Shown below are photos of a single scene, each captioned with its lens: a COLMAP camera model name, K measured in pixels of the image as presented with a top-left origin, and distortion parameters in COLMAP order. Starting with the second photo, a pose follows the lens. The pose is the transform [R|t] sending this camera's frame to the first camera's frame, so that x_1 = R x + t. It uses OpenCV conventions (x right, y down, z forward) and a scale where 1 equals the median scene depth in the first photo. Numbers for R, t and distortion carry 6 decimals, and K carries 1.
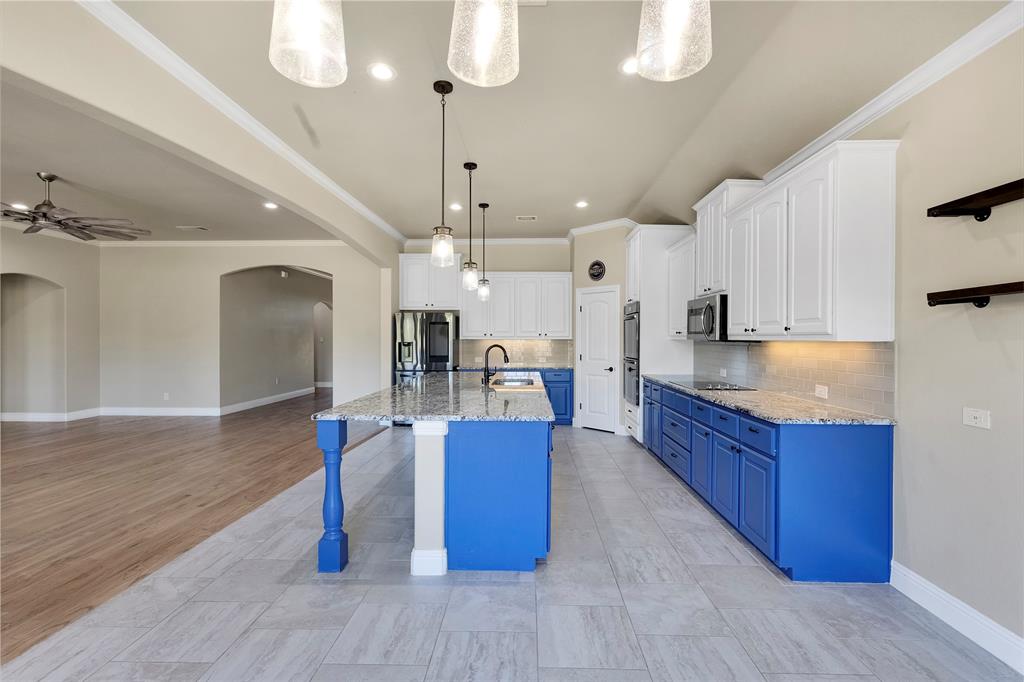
lens RADIAL K [[467.7, 0, 515.3], [0, 467.7, 340.0], [0, 0, 1]] dist [0.006874, -0.002501]
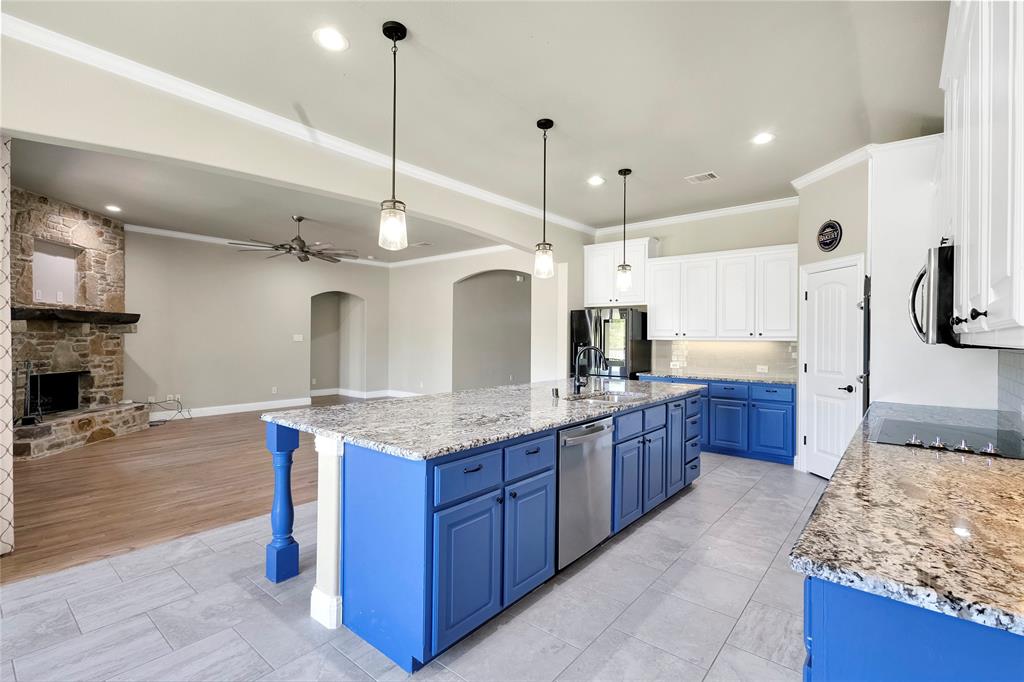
lens RADIAL K [[467.7, 0, 517.6], [0, 467.7, 335.9], [0, 0, 1]] dist [0.006874, -0.002501]
pose [[0.787444, 0.001895, -0.616383, 0.380755], [-0.008450, 0.999935, -0.007720, -0.000501], [0.616328, 0.011287, 0.787409, 0.354210]]
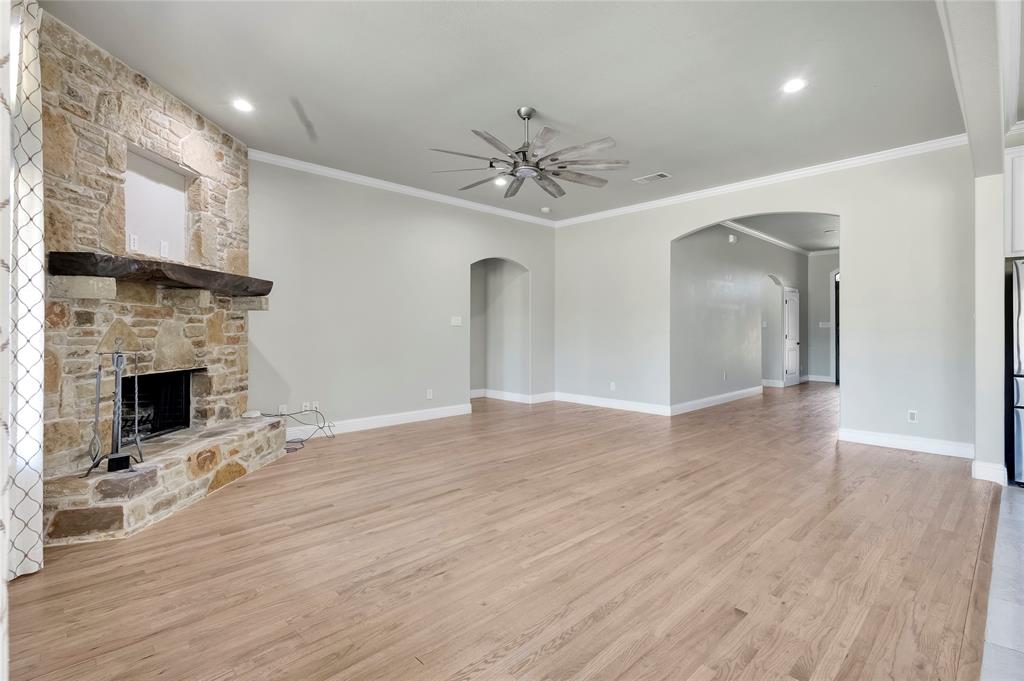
lens RADIAL K [[467.7, 0, 514.7], [0, 467.7, 327.1], [0, 0, 1]] dist [0.006874, -0.002501]
pose [[0.717661, -0.003395, -0.696384, -0.486953], [-0.003969, 0.999952, -0.008965, 0.033149], [0.696381, 0.009198, 0.717613, 0.443569]]
